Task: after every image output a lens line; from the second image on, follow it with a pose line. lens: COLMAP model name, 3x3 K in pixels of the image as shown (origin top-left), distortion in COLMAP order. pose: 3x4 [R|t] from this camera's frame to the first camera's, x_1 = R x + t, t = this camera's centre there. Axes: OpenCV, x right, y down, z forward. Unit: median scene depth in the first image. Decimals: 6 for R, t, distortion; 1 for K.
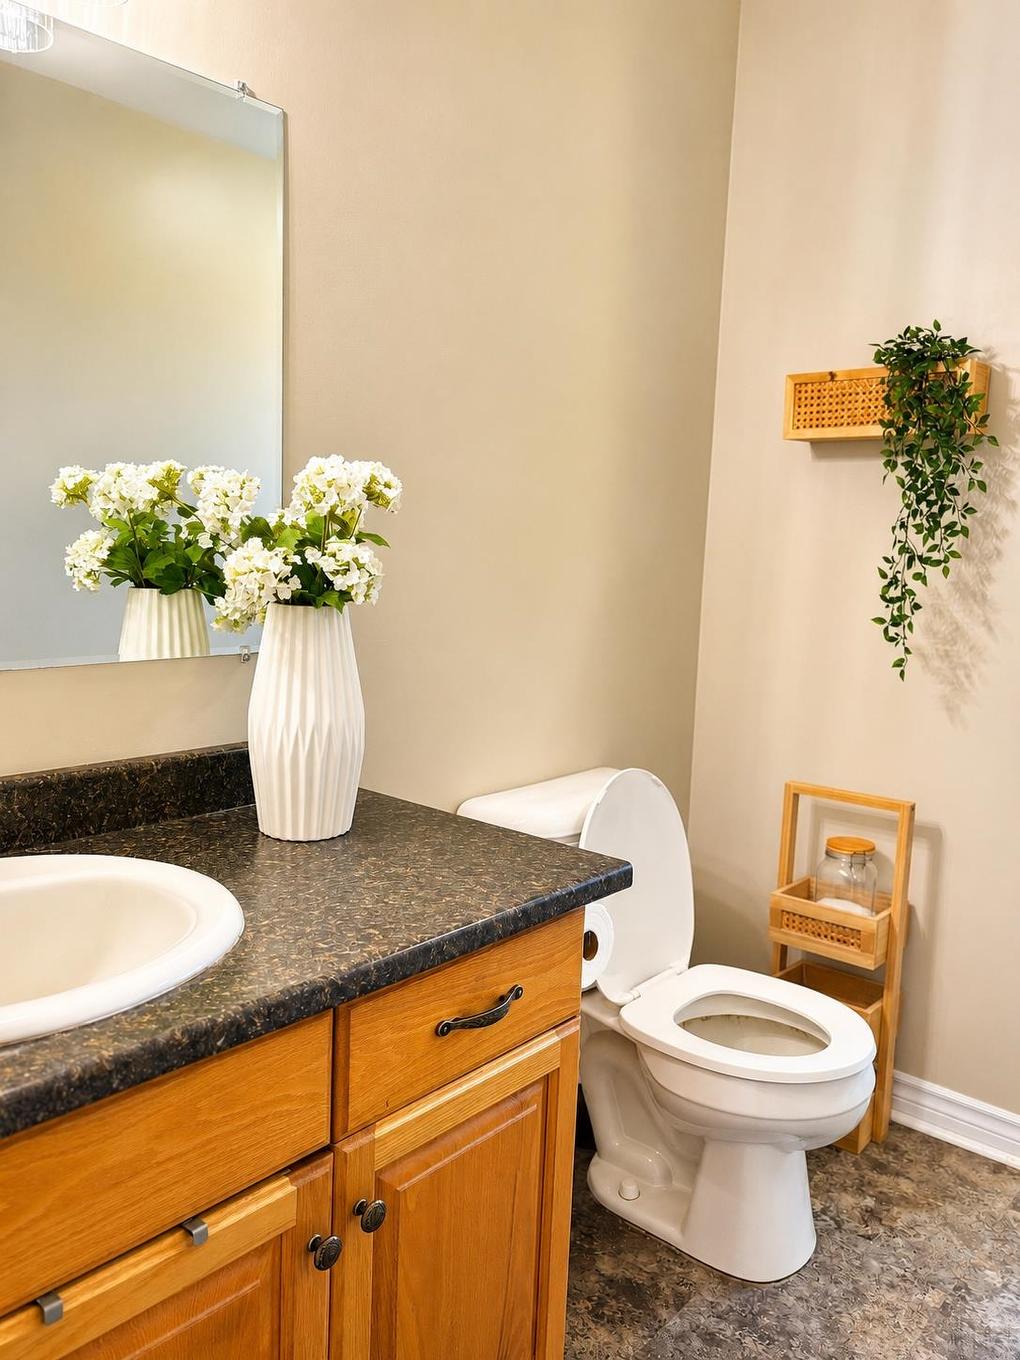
lens RADIAL K [[1029.6, 0, 510.0], [0, 1029.6, 680.0], [0, 0, 1]] dist [-0.003265, -0.004423]
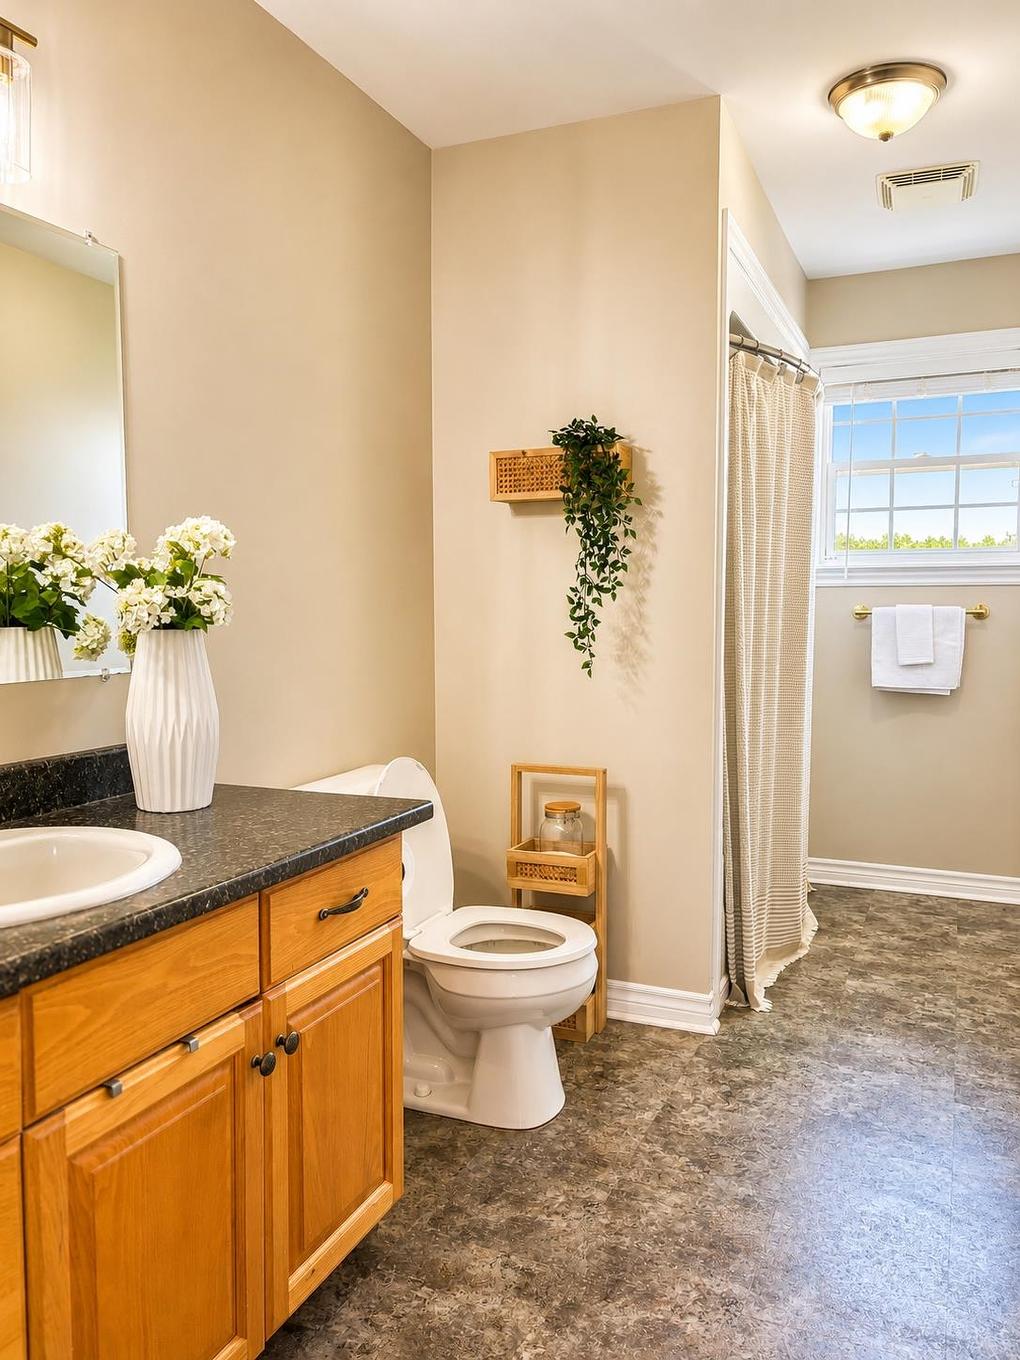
lens RADIAL K [[1029.6, 0, 510.0], [0, 1029.6, 680.0], [0, 0, 1]] dist [-0.003265, -0.004423]
pose [[0.950564, -0.057274, 0.305202, -0.135425], [0.073753, 0.996361, -0.042730, 0.055192], [-0.301644, 0.063128, 0.951329, -0.259913]]
